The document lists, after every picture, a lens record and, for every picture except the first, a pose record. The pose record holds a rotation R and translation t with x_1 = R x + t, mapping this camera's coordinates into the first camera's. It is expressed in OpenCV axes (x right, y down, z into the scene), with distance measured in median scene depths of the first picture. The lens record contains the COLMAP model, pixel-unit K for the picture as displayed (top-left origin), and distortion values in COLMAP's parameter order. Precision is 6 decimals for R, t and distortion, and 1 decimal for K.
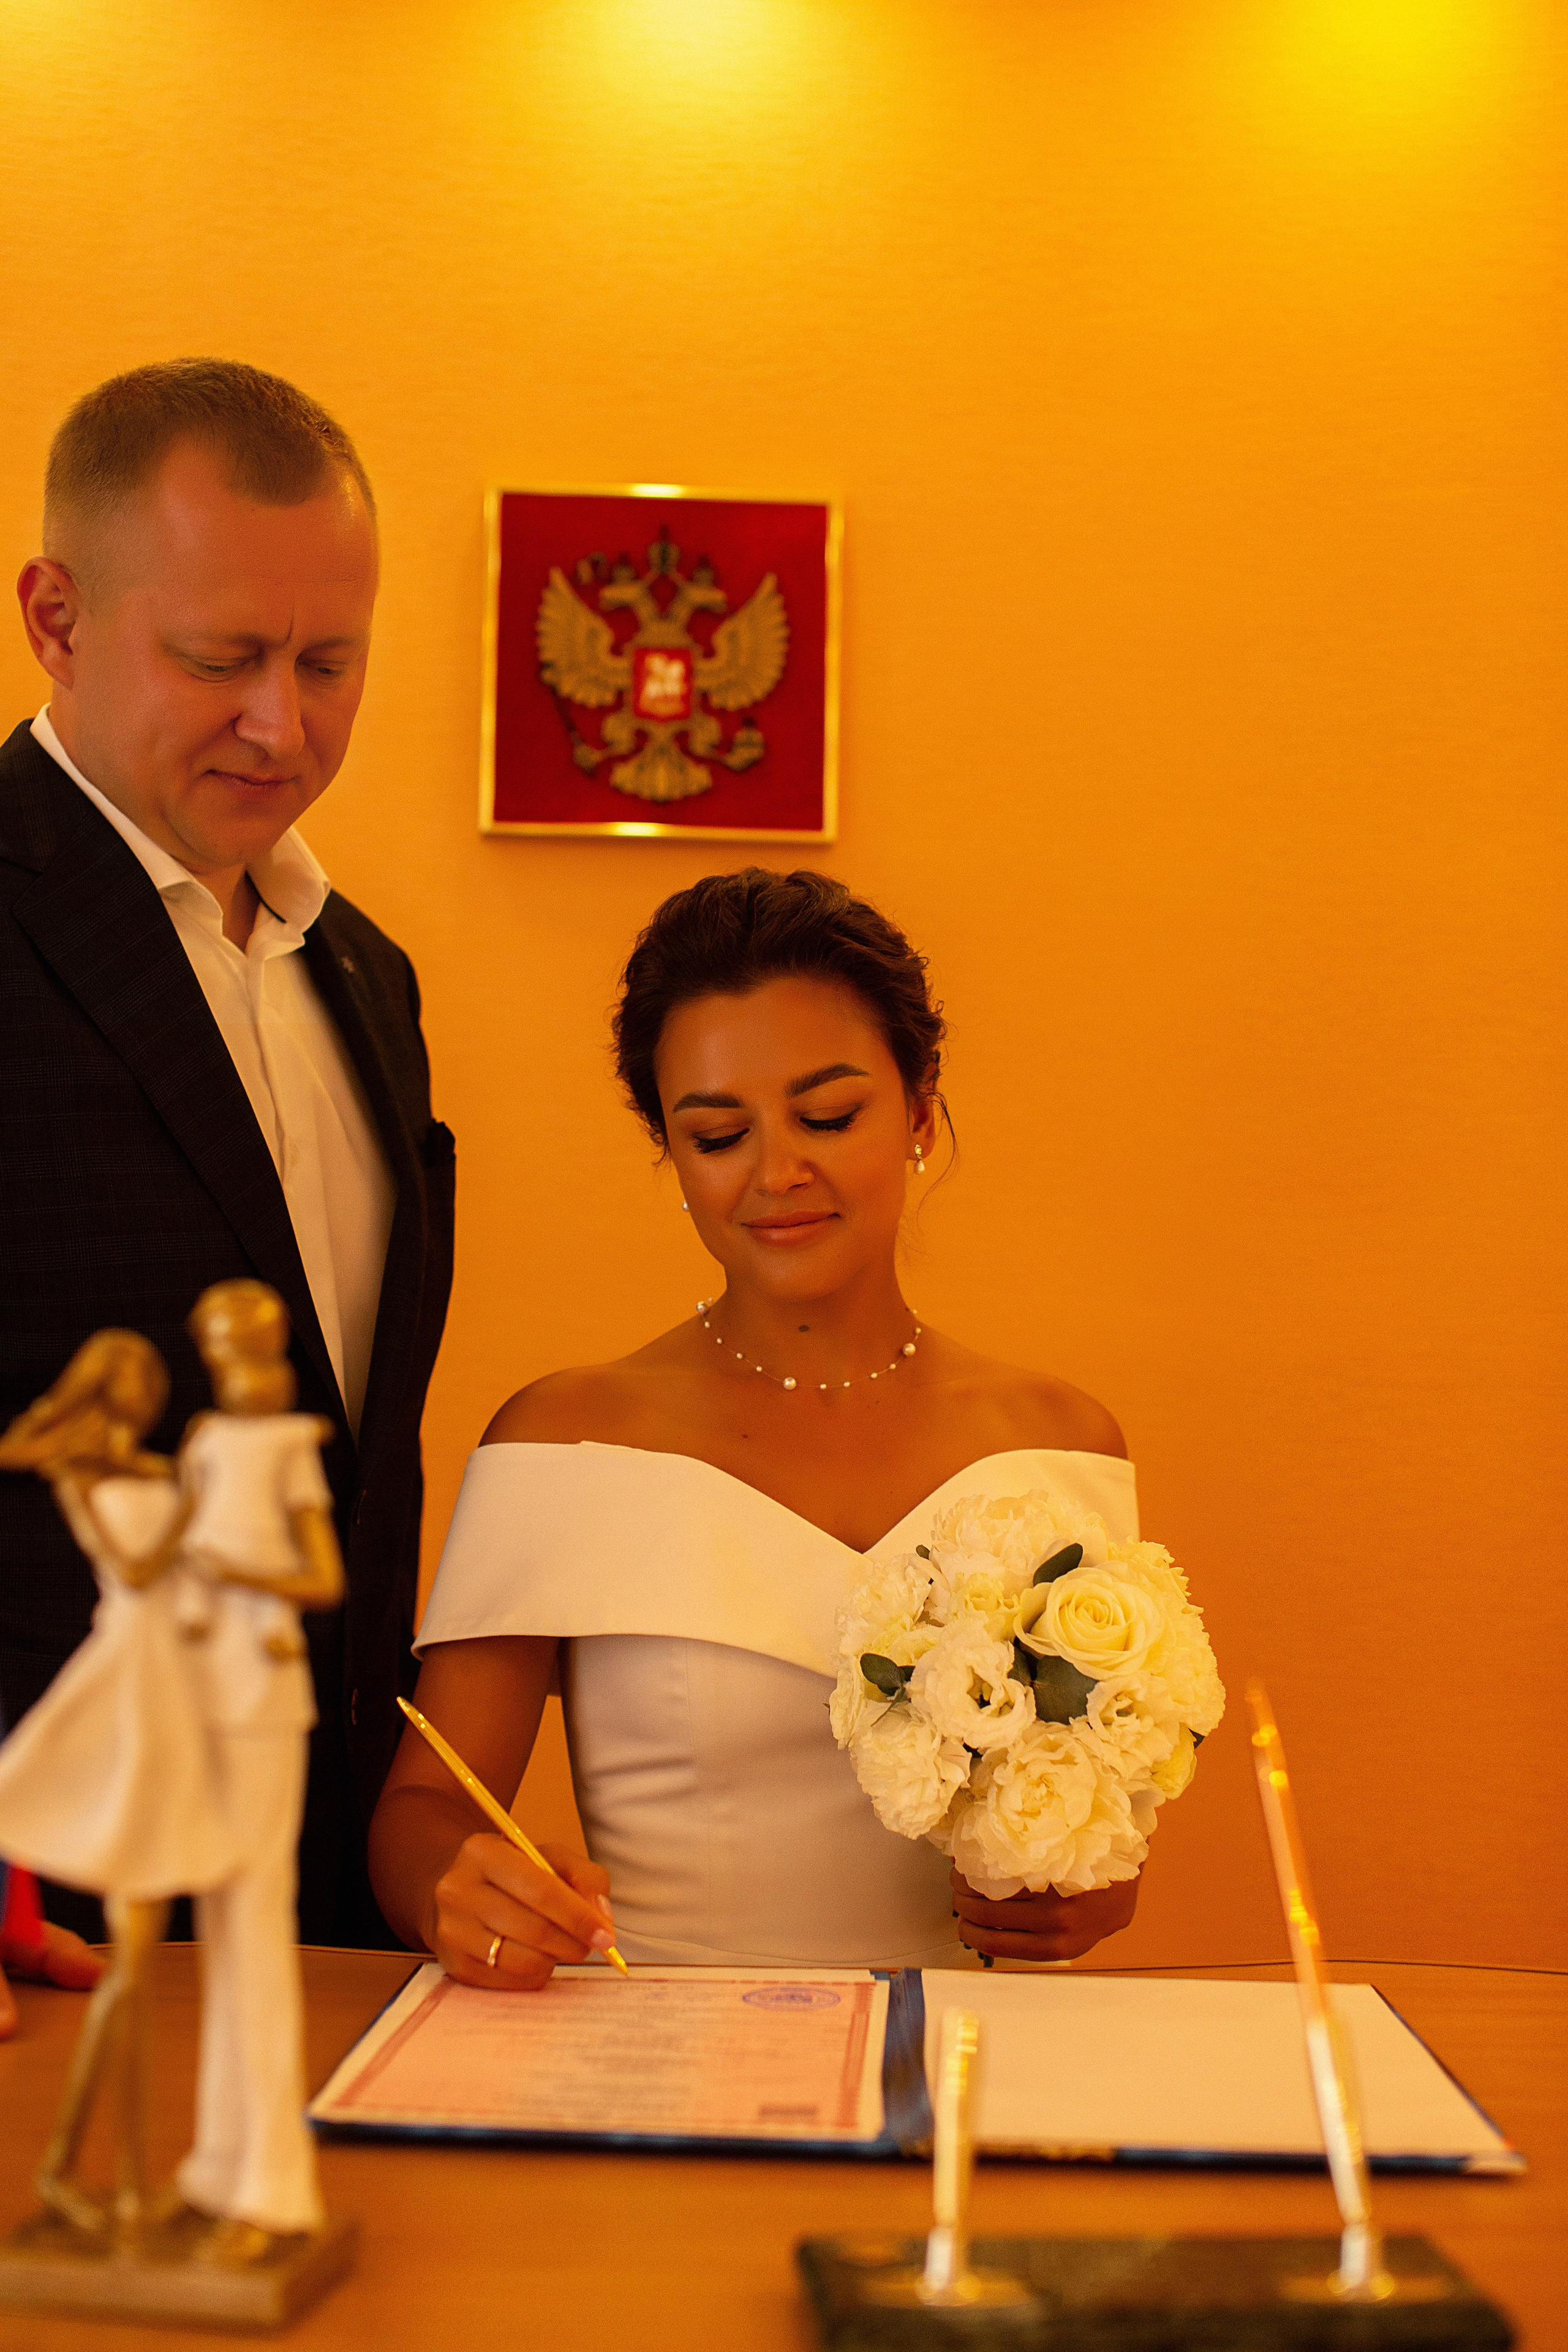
lens RADIAL K [[3195.0, 0, 784.0], [0, 3195.0, 1176.0], [0, 0, 1]] dist [-0.148784, 0.321920]
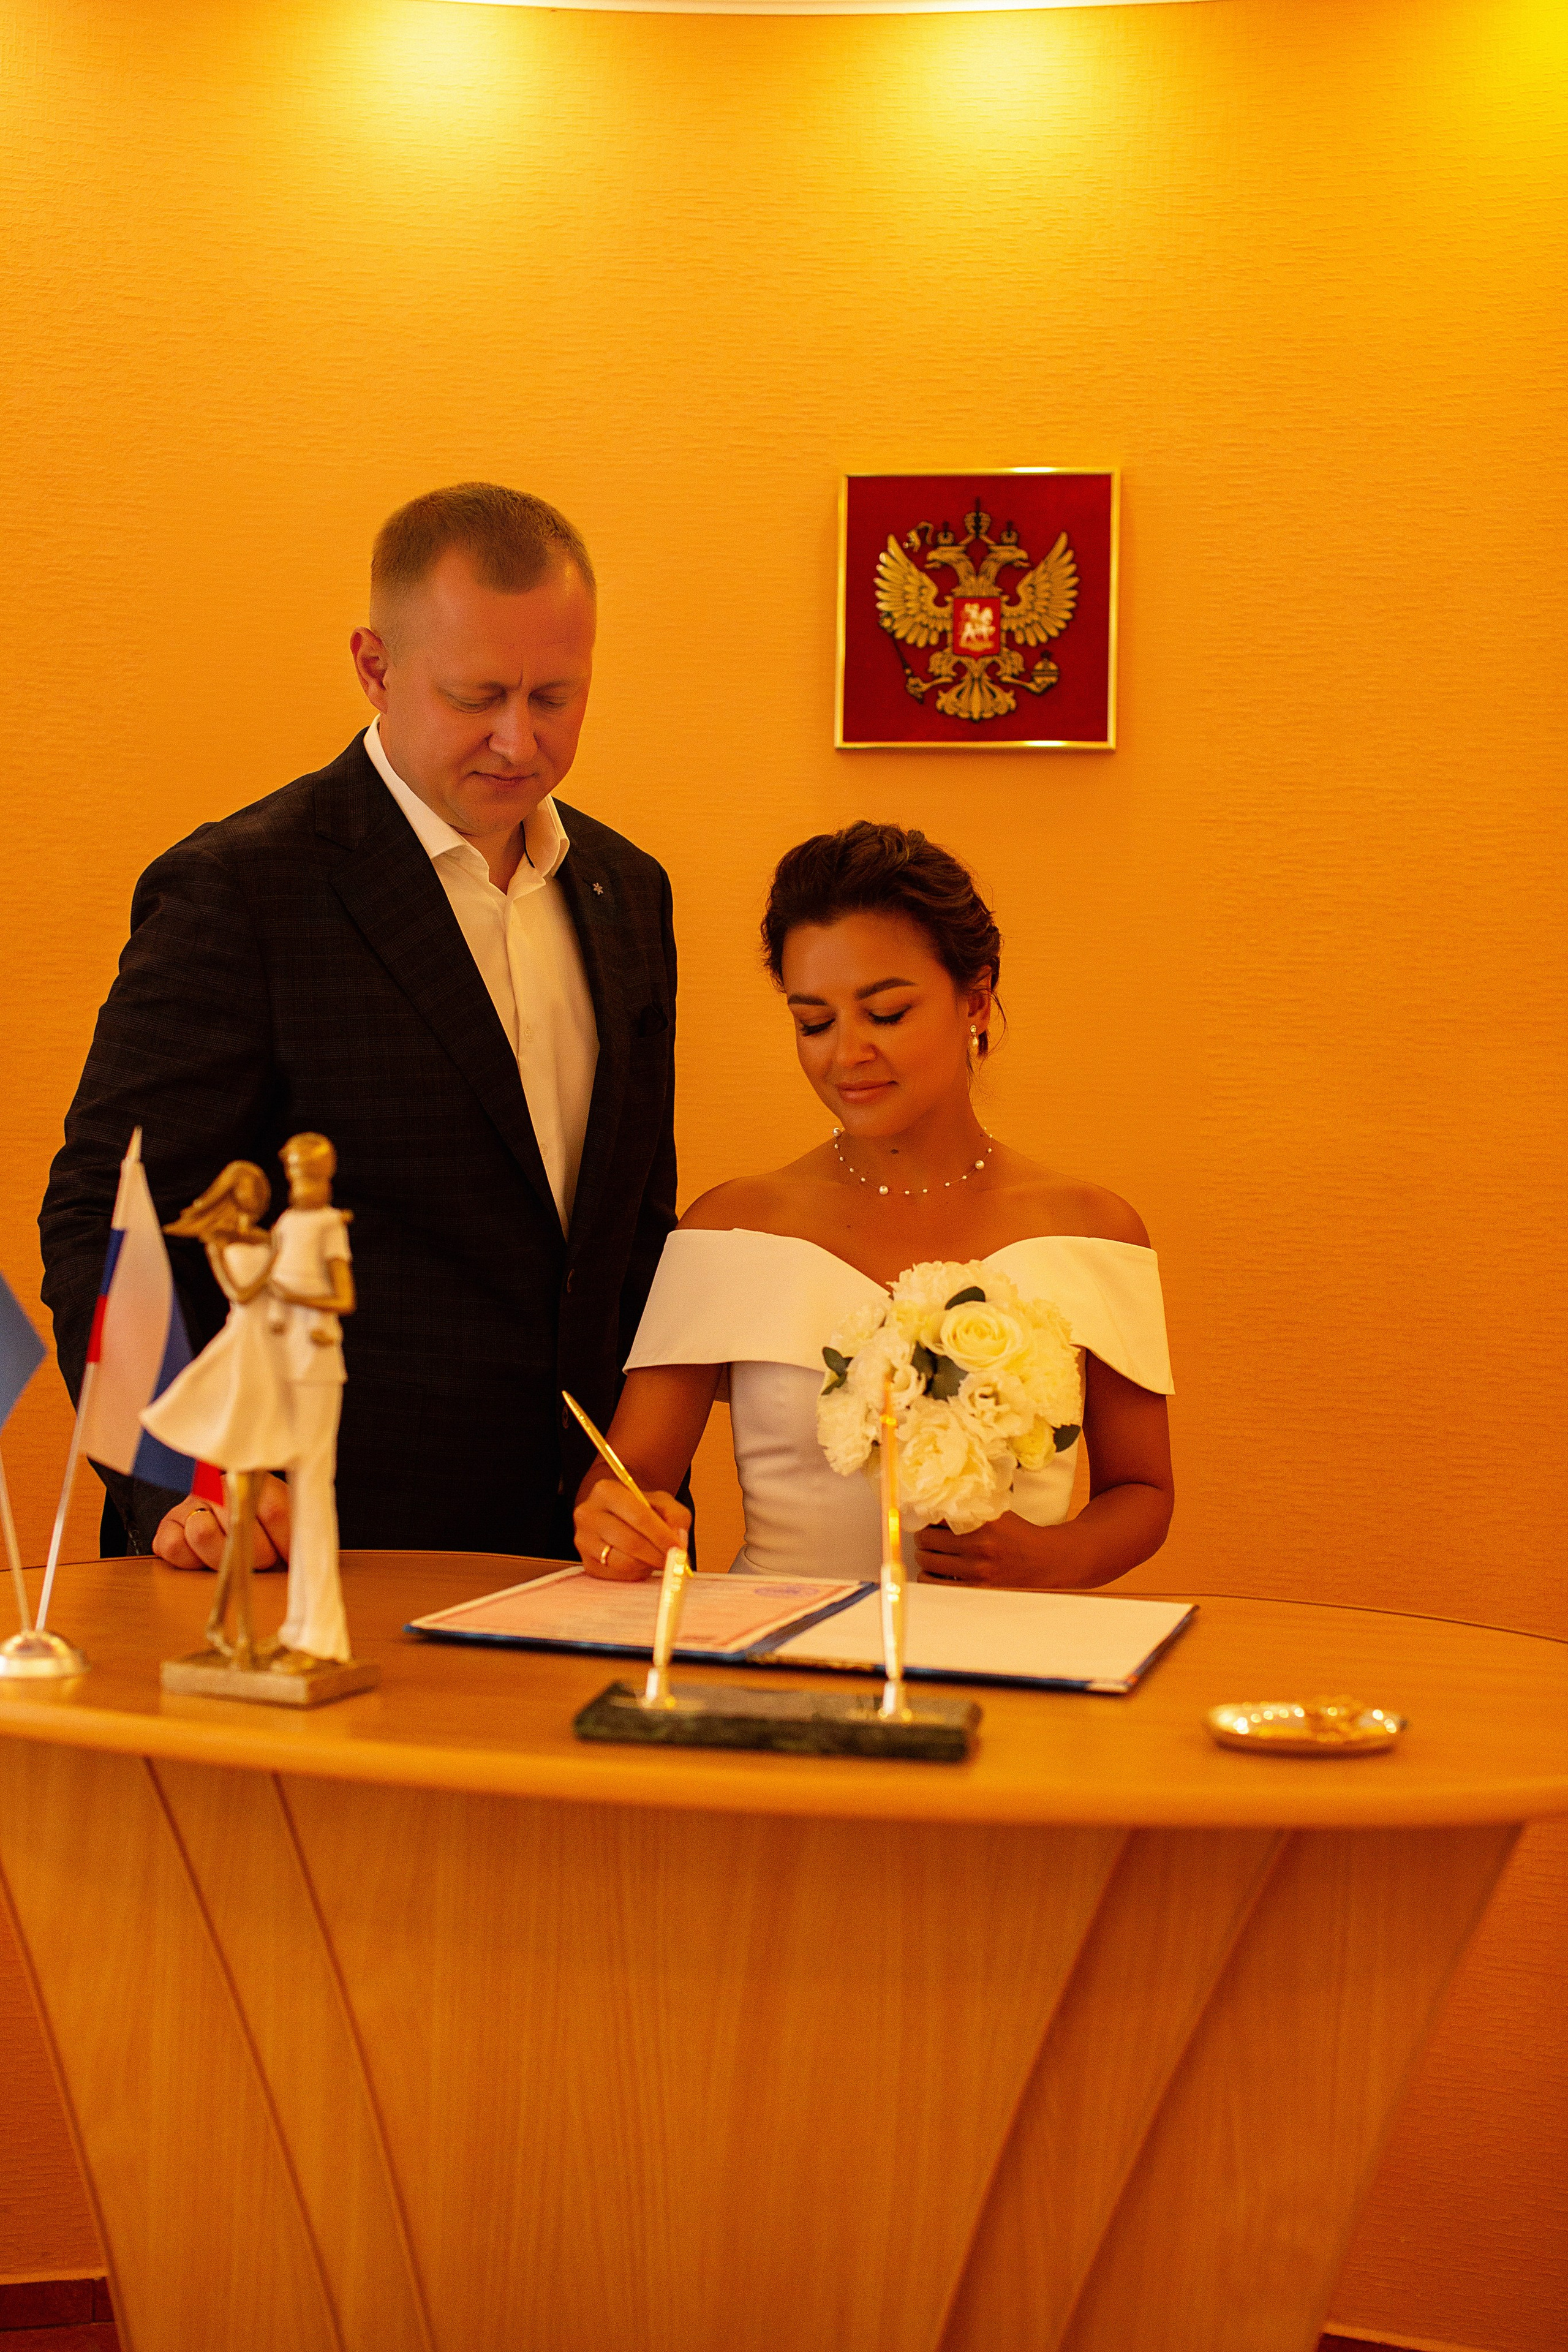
lens RADIAL K [[3195.0, 0, 784.0], [0, 3195.0, 1176.0], [0, 0, 1]] dist [-0.148784, 0.321920]
pose [[0.970383, 0.007013, -0.241469, 0.192849], [0.009143, 0.997796, 0.065722, -0.021543], [0.241398, -0.065983, 0.968180, -0.247347]]
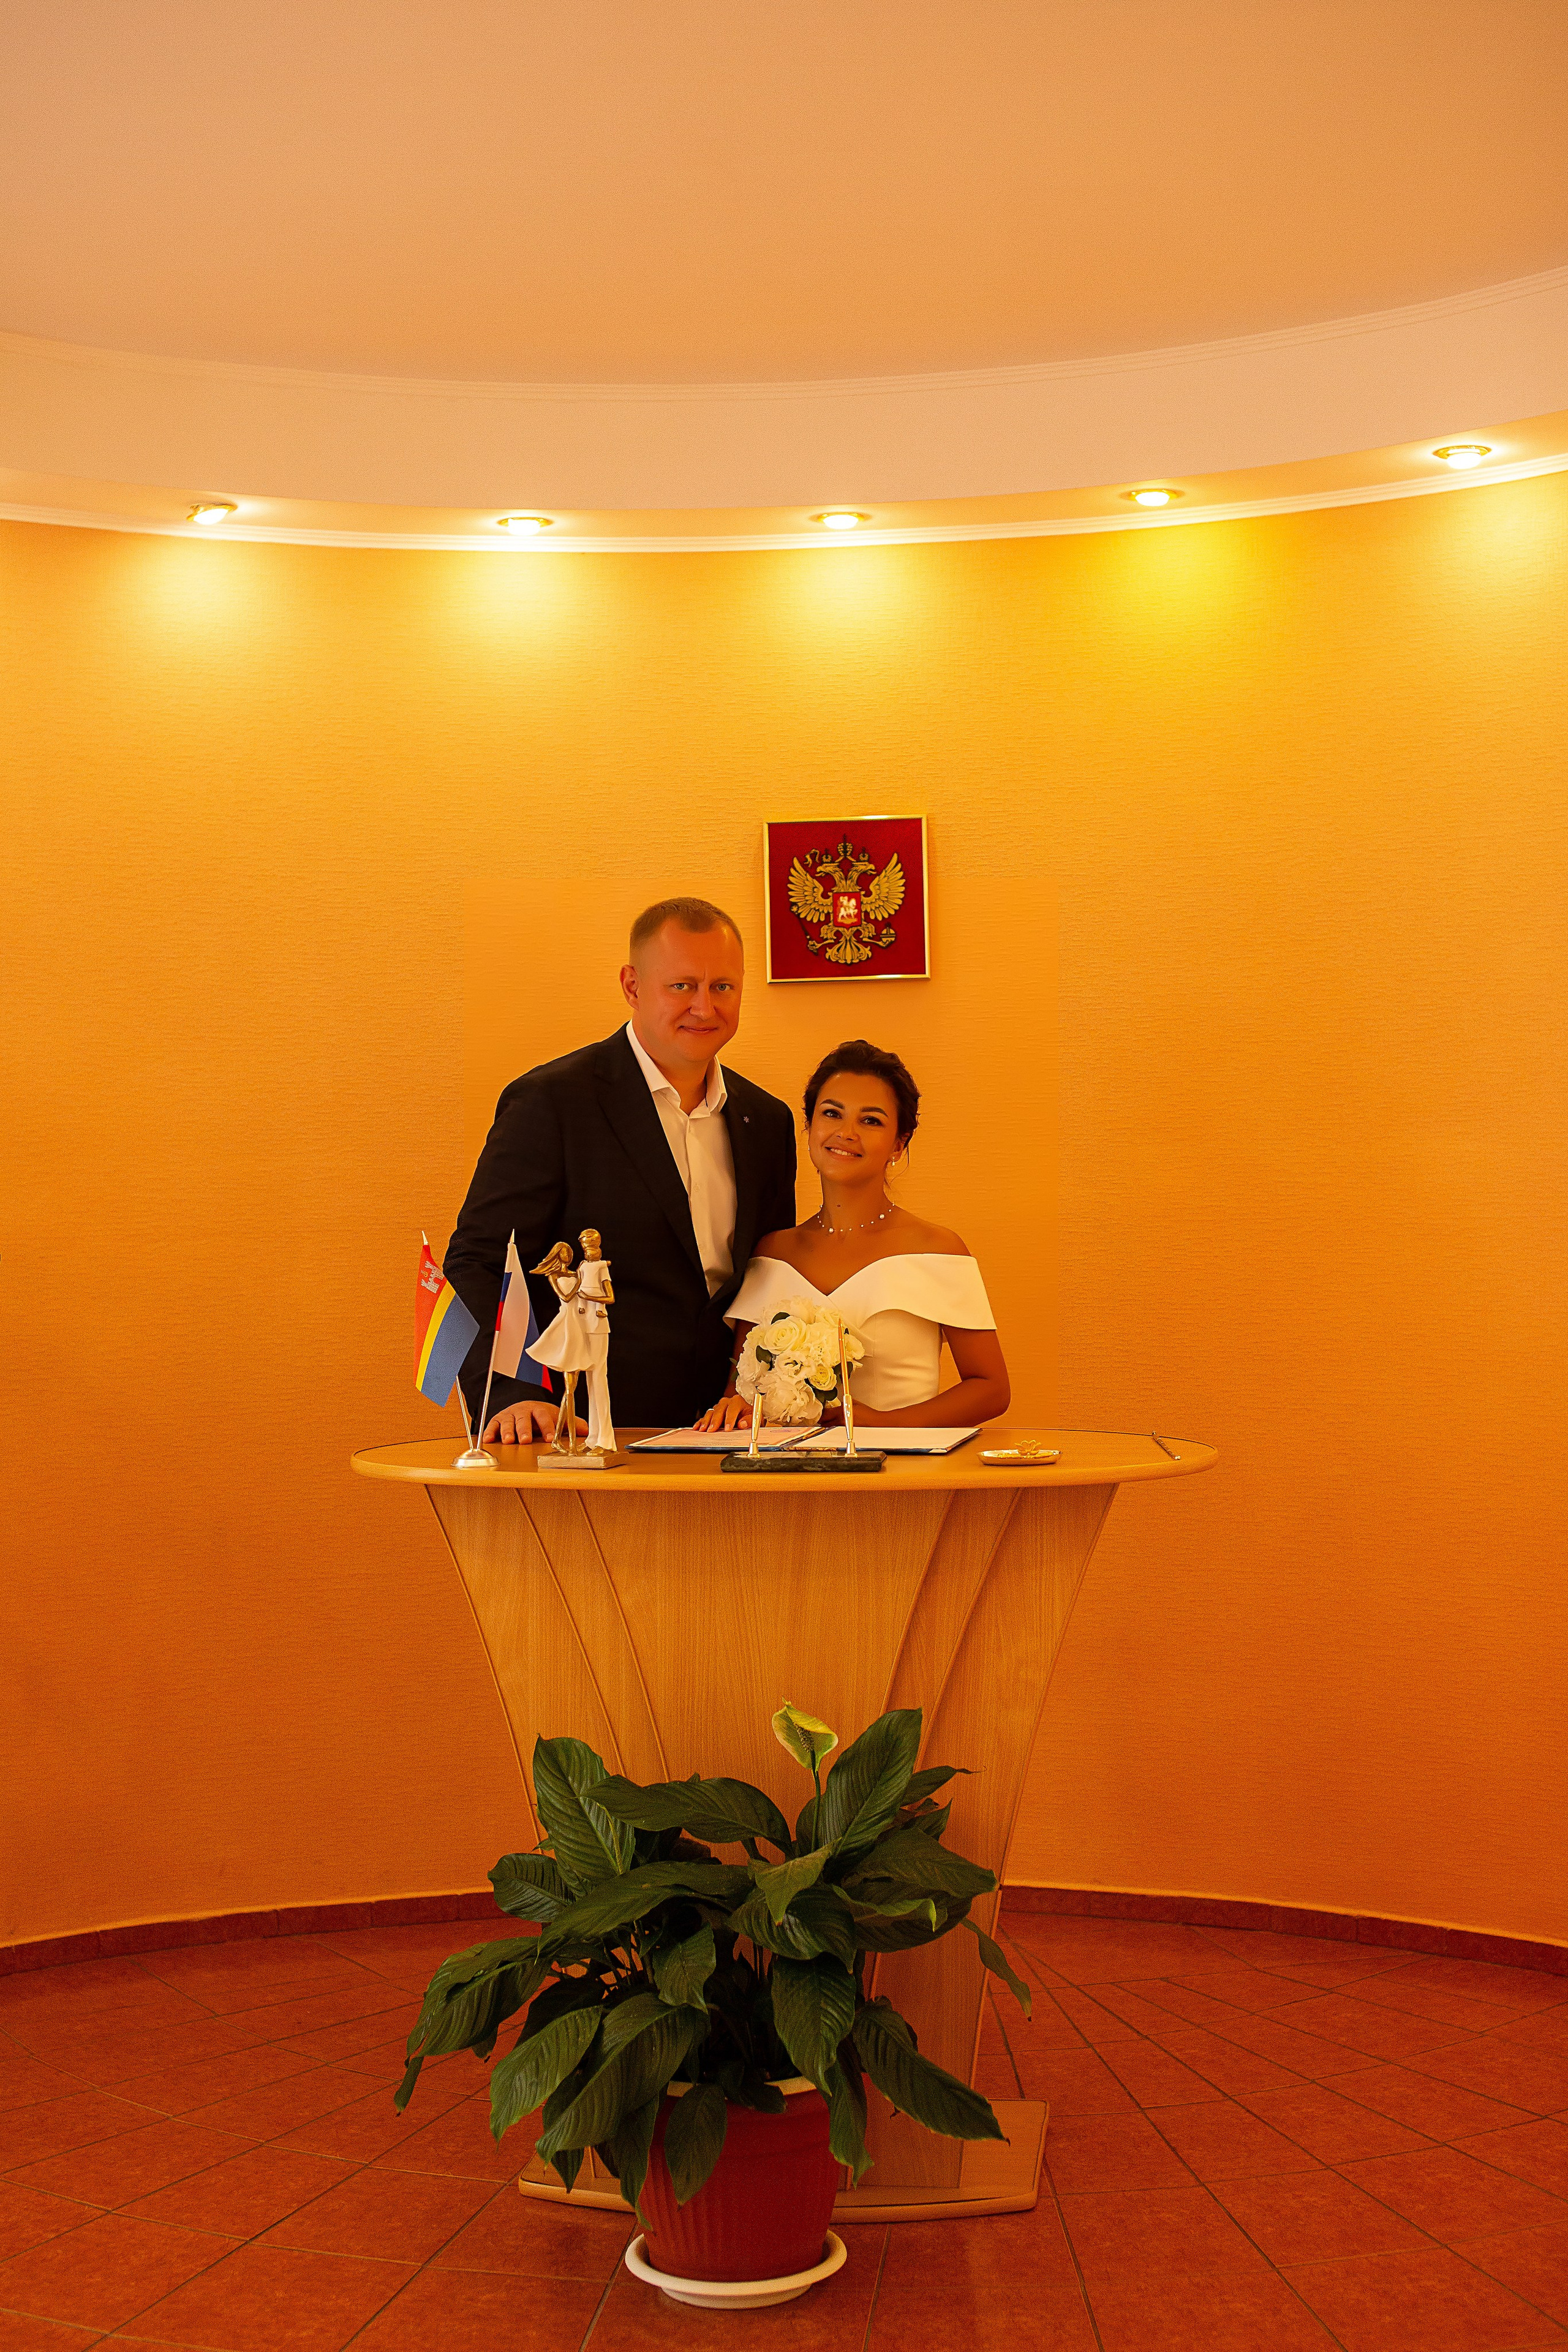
lens RADIAL K [[3195.0, 0, 784.0], [0, 3195.0, 1176.0], [0, 0, 1]] dist [-0.148784, 0.321920]
pose [[0.980015, -0.037965, -0.195265, 0.336212], [0.049192, 0.997384, 0.052971, -0.091371], [0.192743, -0.061518, 0.979319, -1.140336]]
